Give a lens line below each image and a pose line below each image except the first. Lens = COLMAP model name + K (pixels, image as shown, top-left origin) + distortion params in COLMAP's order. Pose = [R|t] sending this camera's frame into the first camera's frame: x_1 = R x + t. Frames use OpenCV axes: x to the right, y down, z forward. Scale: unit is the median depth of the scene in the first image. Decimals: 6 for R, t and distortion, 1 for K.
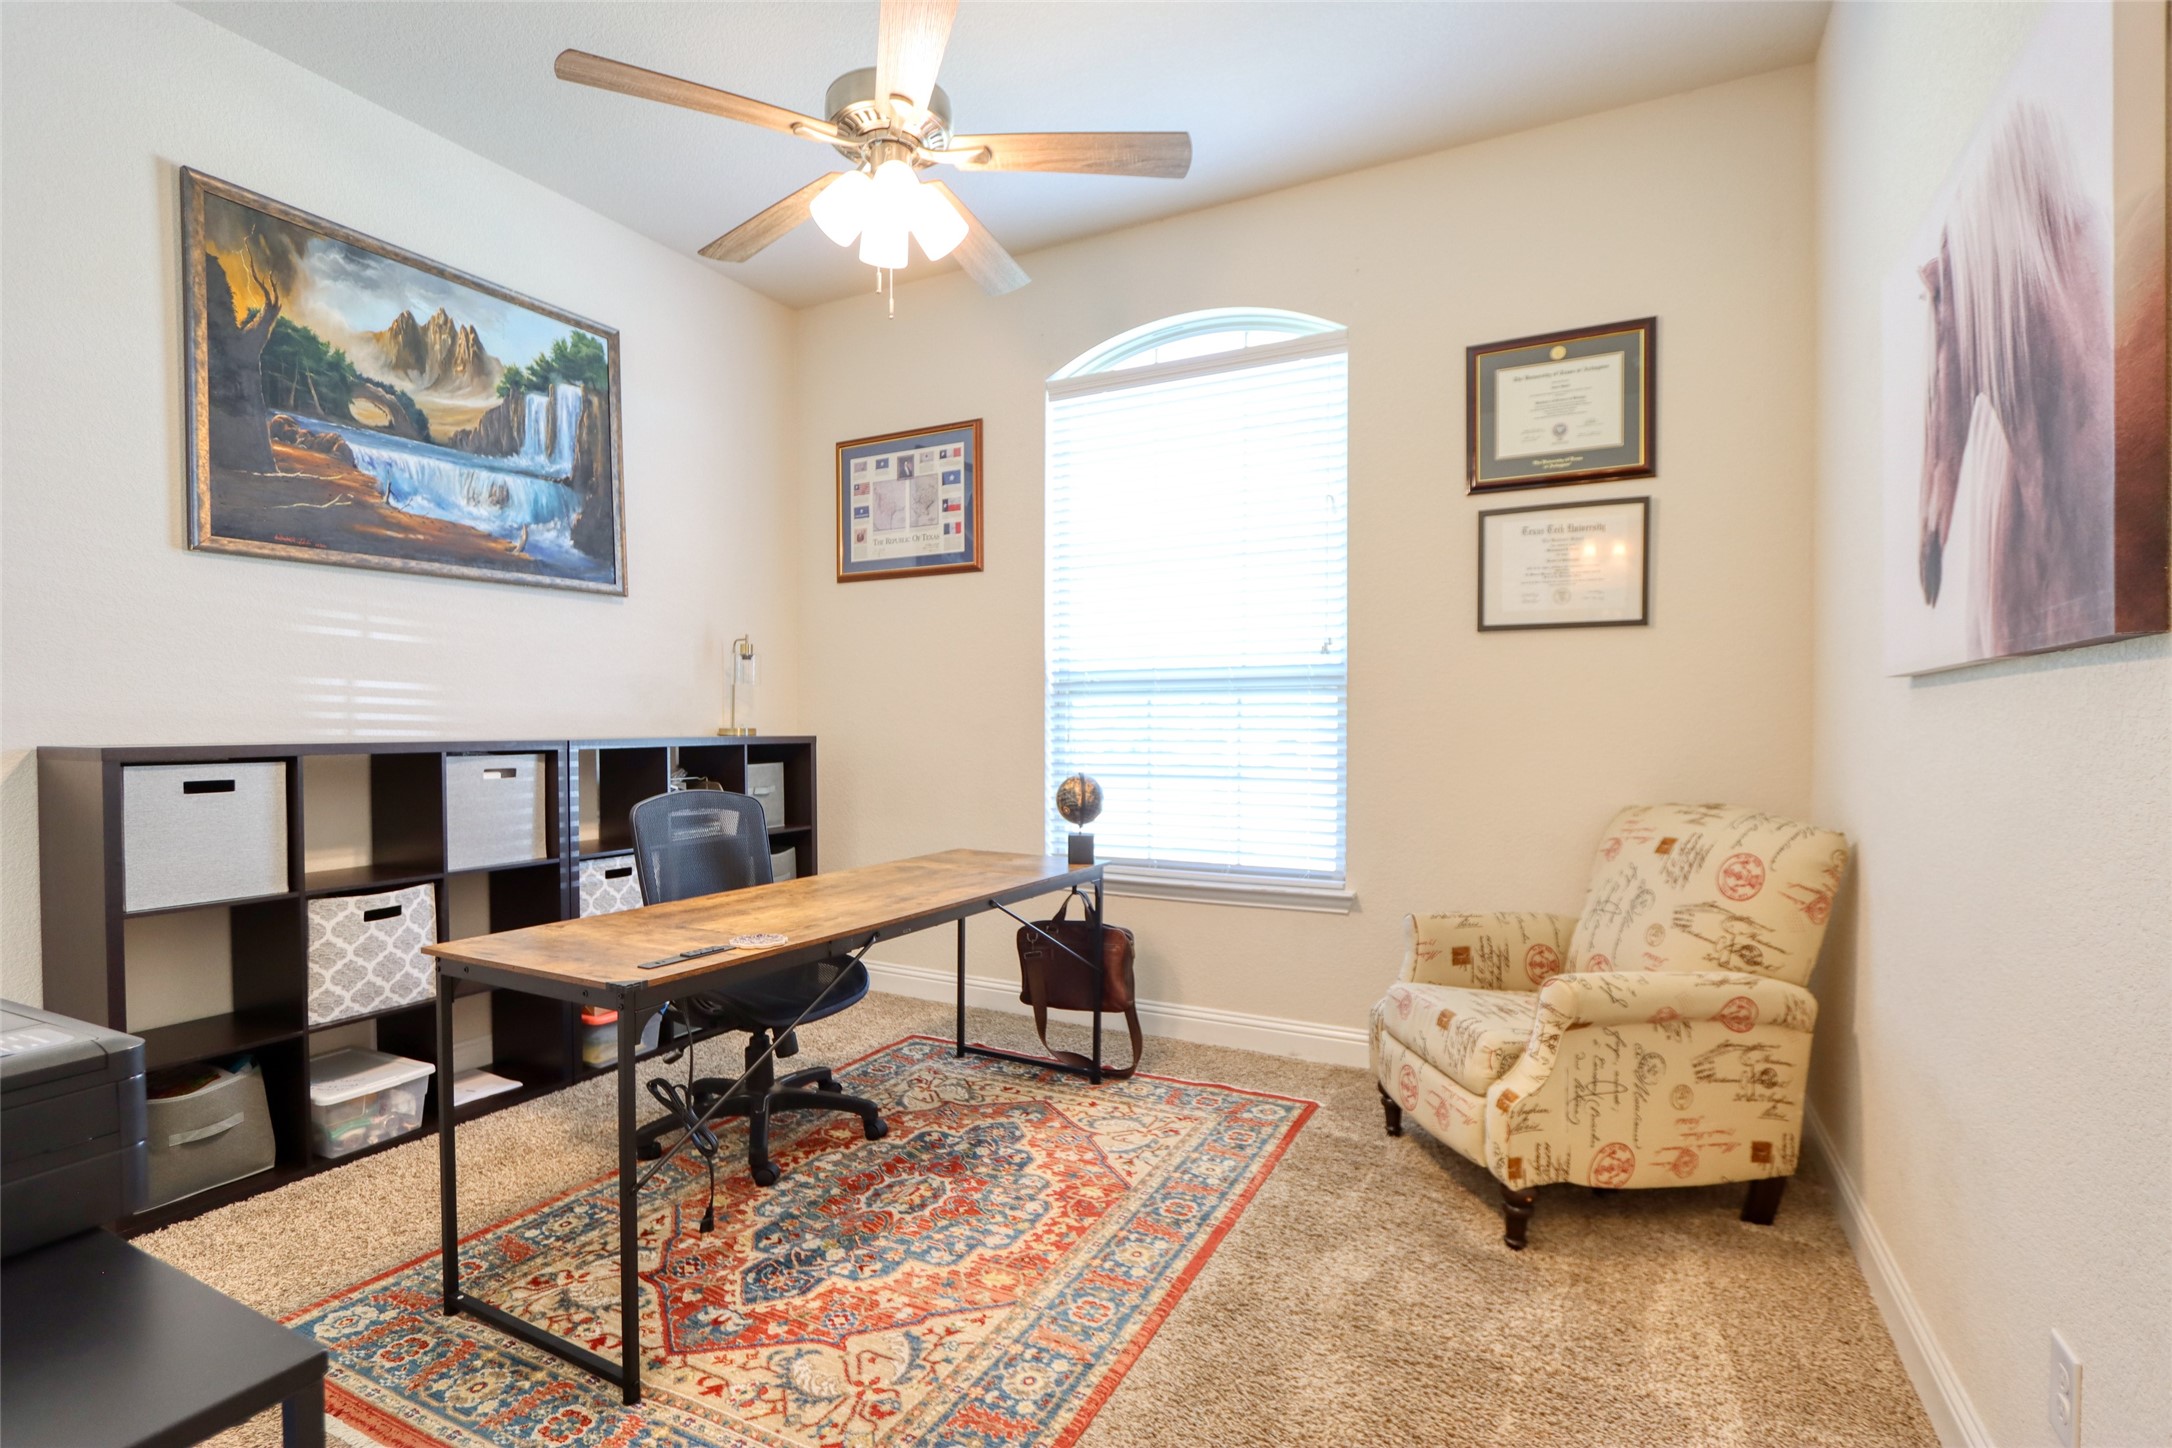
lens RADIAL K [[1004.4, 0, 1084.4], [0, 1004.4, 740.6], [0, 0, 1]] dist [-0.002781, 0.000036]
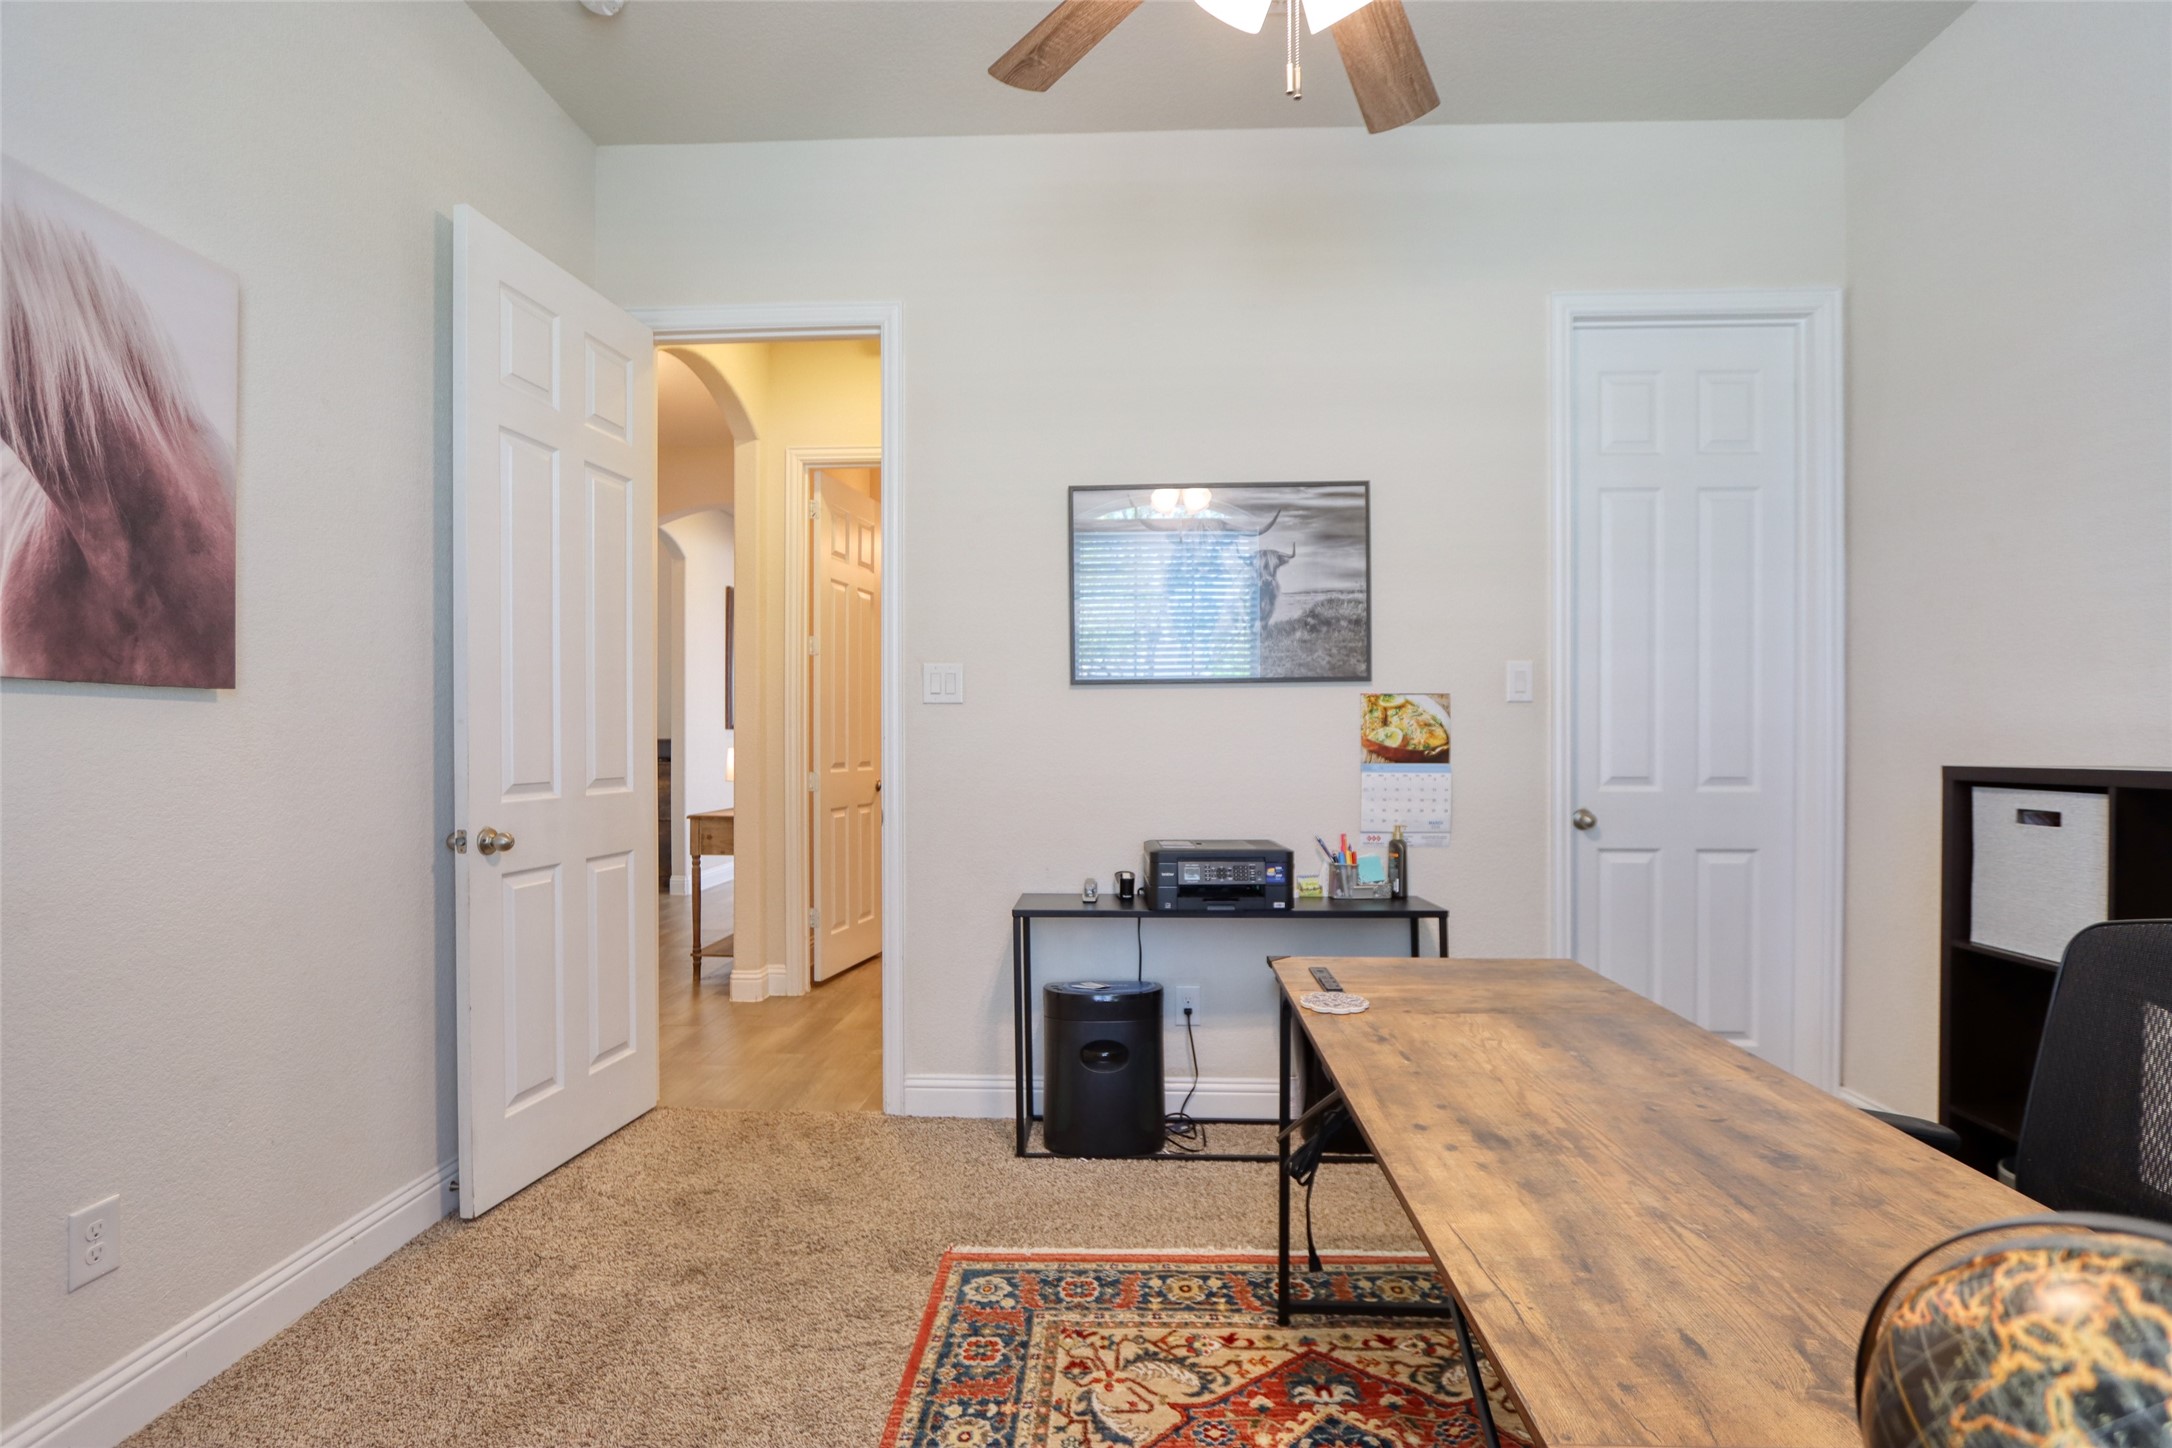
lens RADIAL K [[1004.4, 0, 1084.4], [0, 1004.4, 740.6], [0, 0, 1]] dist [-0.002781, 0.000036]
pose [[-0.904896, -0.001140, -0.425631, 0.246400], [-0.008767, 0.999834, 0.015960, -0.030305], [0.425542, 0.018174, -0.904756, 1.900528]]
